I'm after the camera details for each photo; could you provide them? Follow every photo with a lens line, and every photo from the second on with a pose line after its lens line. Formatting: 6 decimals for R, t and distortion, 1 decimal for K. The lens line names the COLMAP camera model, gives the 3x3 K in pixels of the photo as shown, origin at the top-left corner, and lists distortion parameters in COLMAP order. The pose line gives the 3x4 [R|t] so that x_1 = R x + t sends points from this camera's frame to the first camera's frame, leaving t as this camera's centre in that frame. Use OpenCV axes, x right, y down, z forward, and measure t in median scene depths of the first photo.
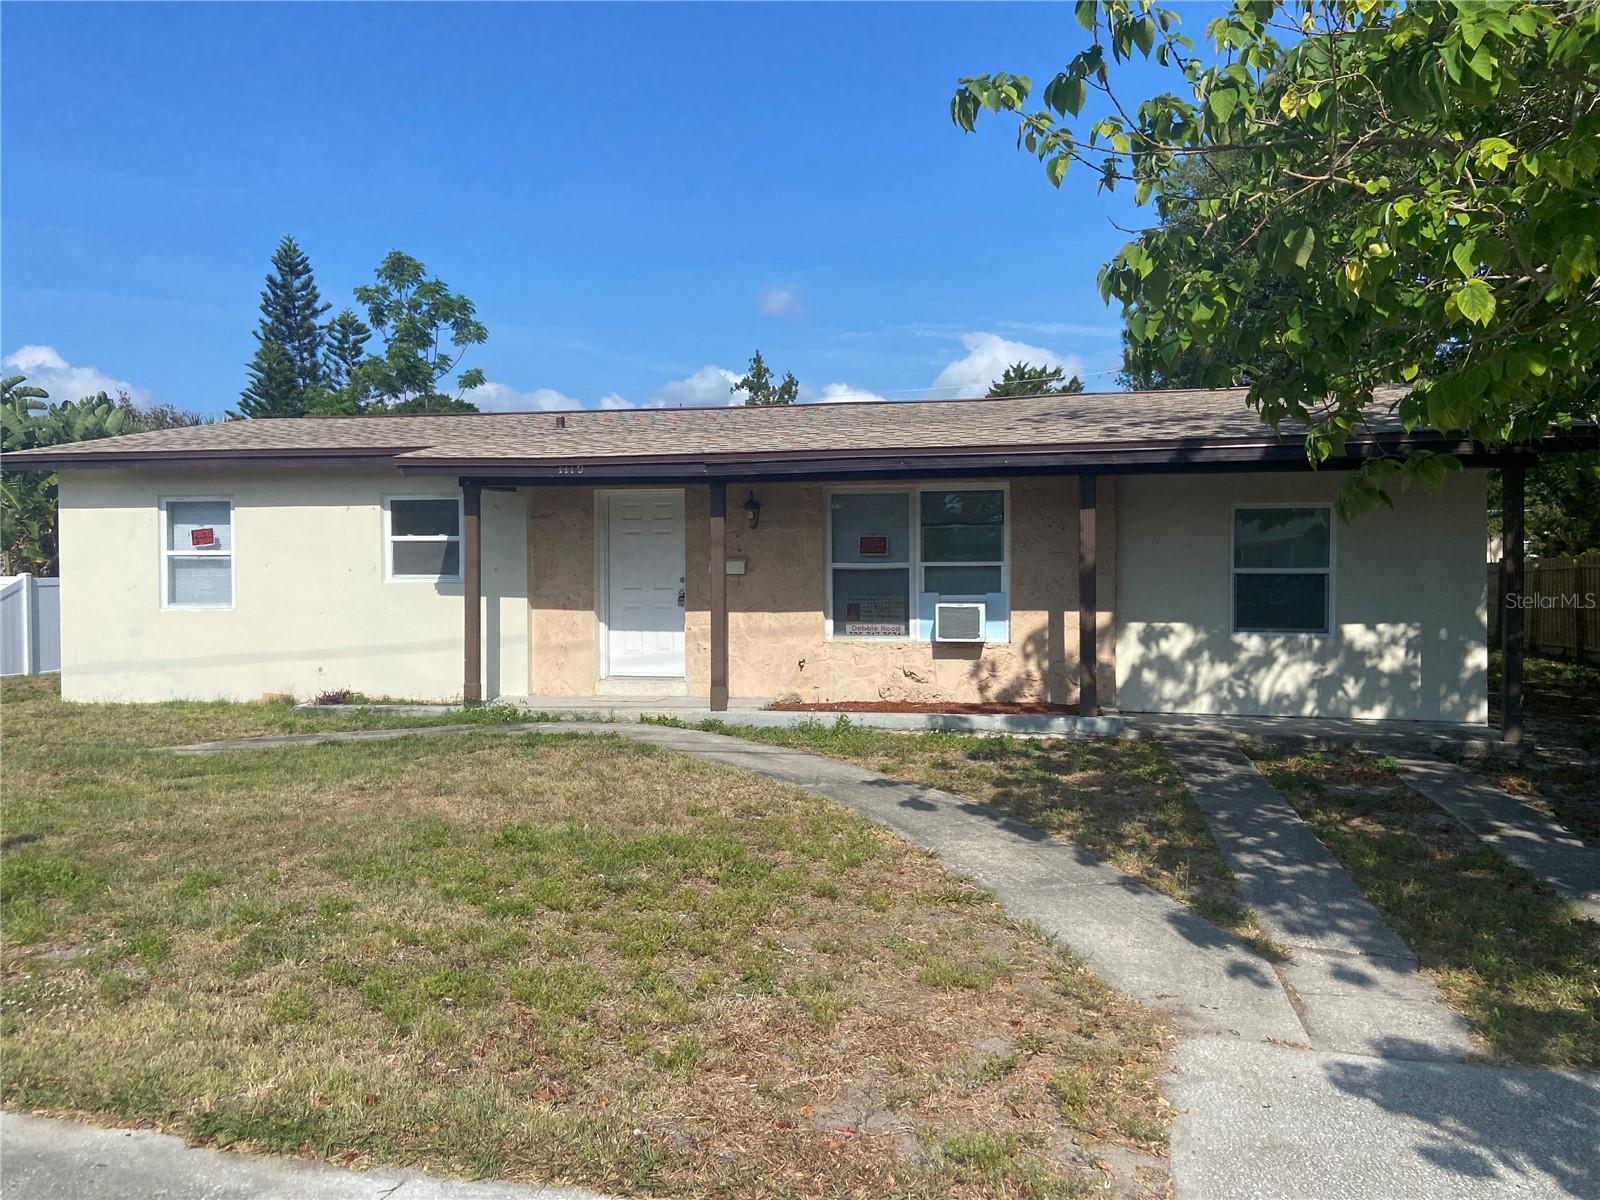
lens RADIAL K [[1251.6, 0, 800.0], [0, 1251.6, 600.0], [0, 0, 1]] dist [0.138662, -0.188907]
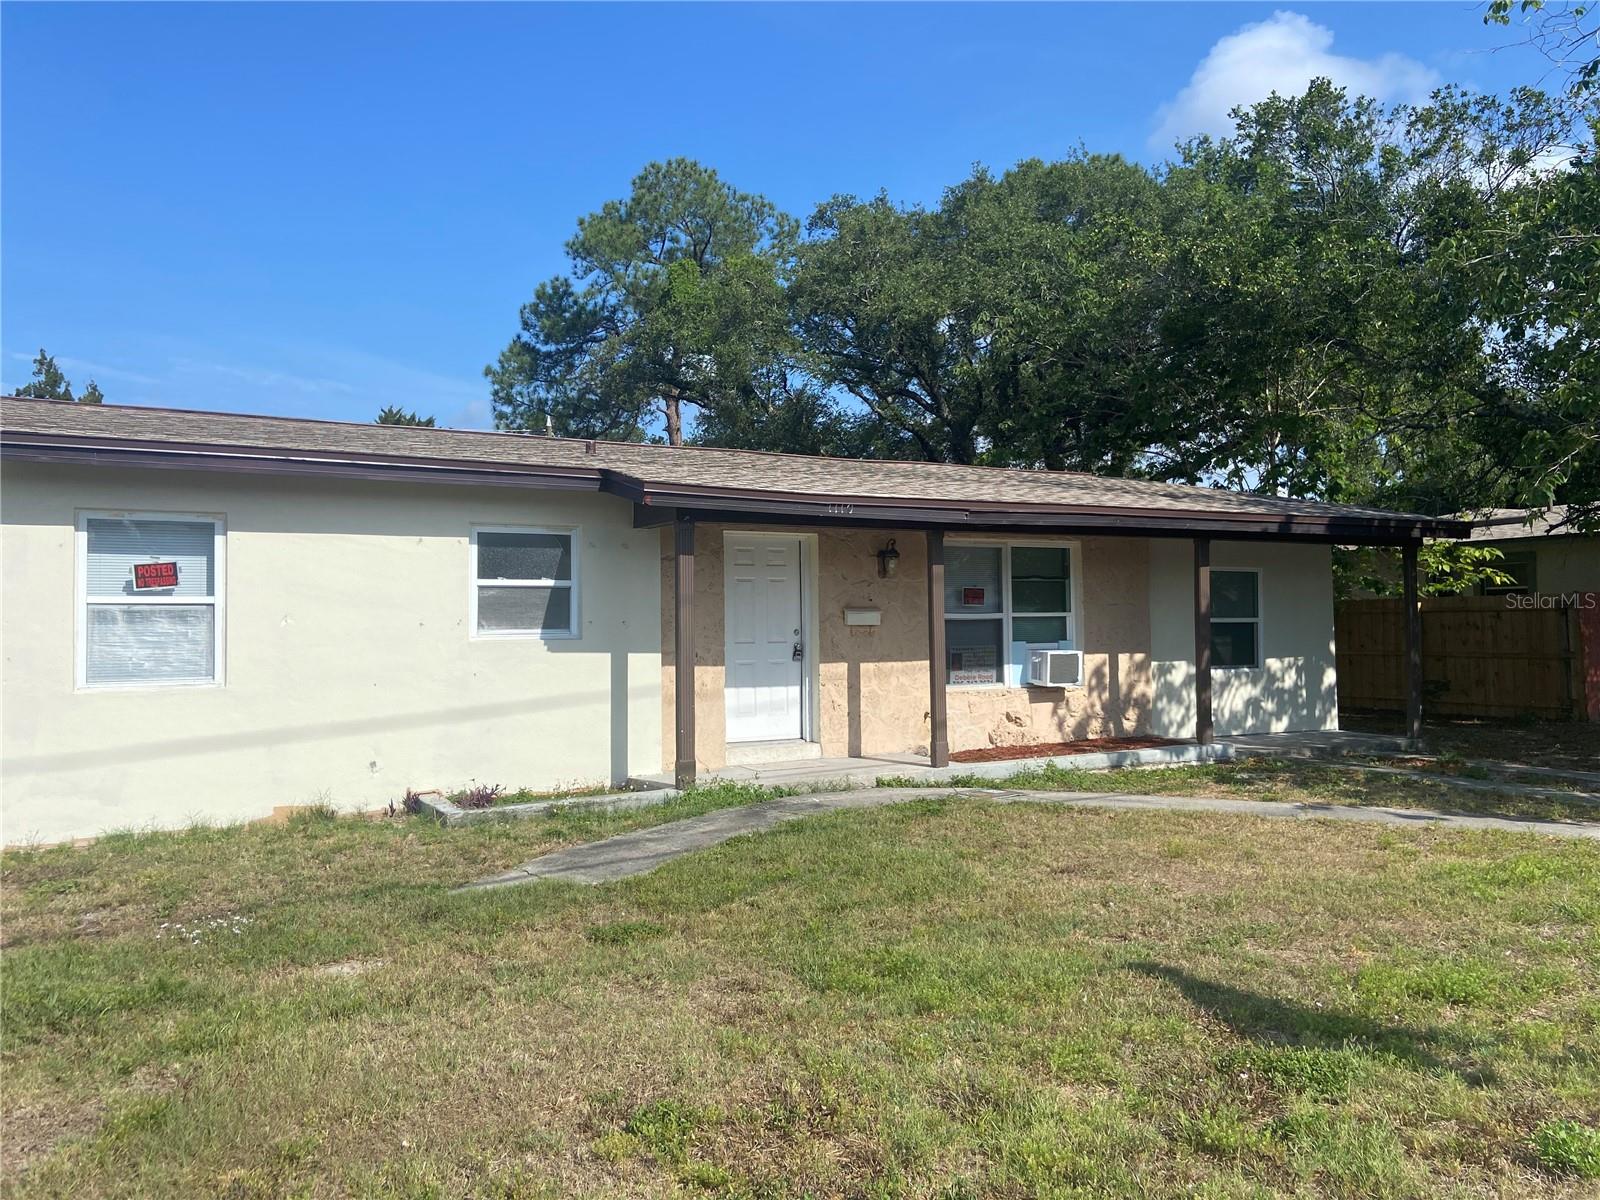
lens RADIAL K [[1251.6, 0, 800.0], [0, 1251.6, 600.0], [0, 0, 1]] dist [0.138662, -0.188907]
pose [[0.734340, 0.008667, 0.678726, -0.778639], [0.022986, 0.999027, -0.037627, -0.005672], [-0.678392, 0.043232, 0.733427, 0.355479]]
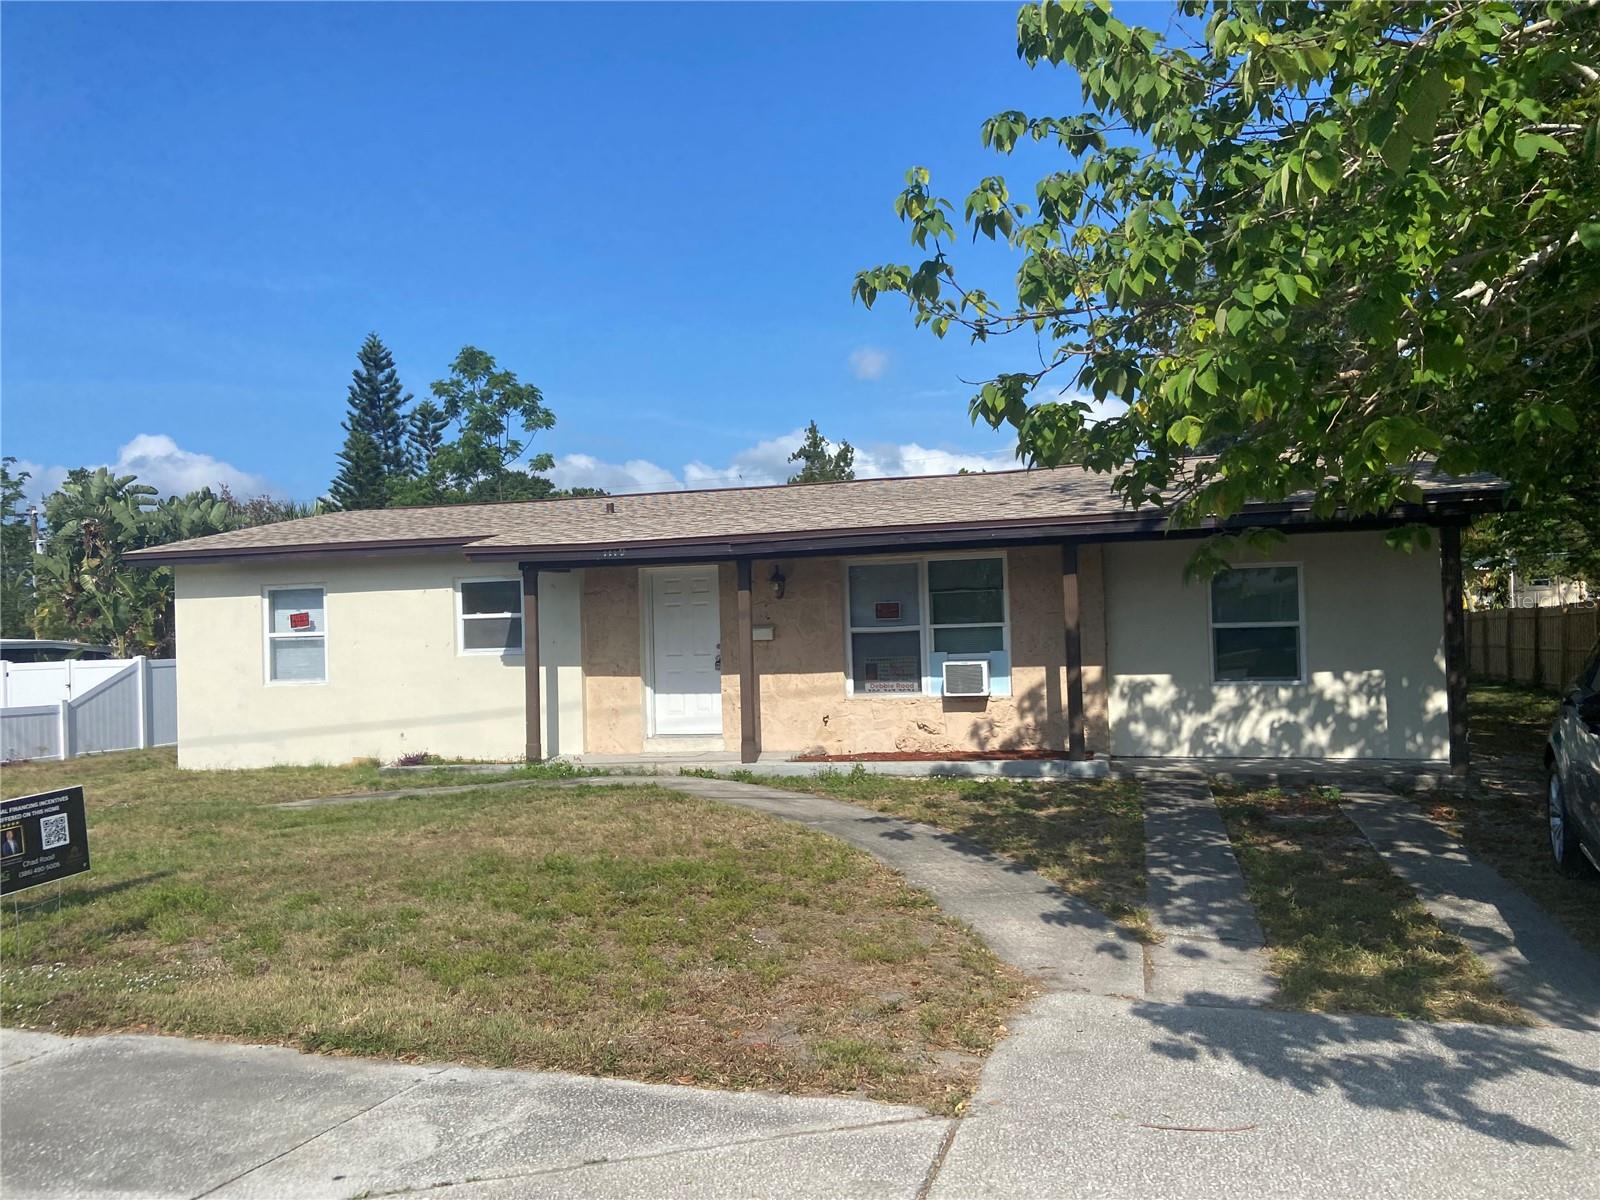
lens RADIAL K [[1235.2, 0, 801.5], [0, 1235.2, 618.1], [0, 0, 1]] dist [0.129578, -0.173816]
pose [[0.998149, -0.027435, -0.054279, 0.043848], [0.025525, 0.999041, -0.035568, -0.000364], [0.055203, 0.034117, 0.997892, -0.100858]]
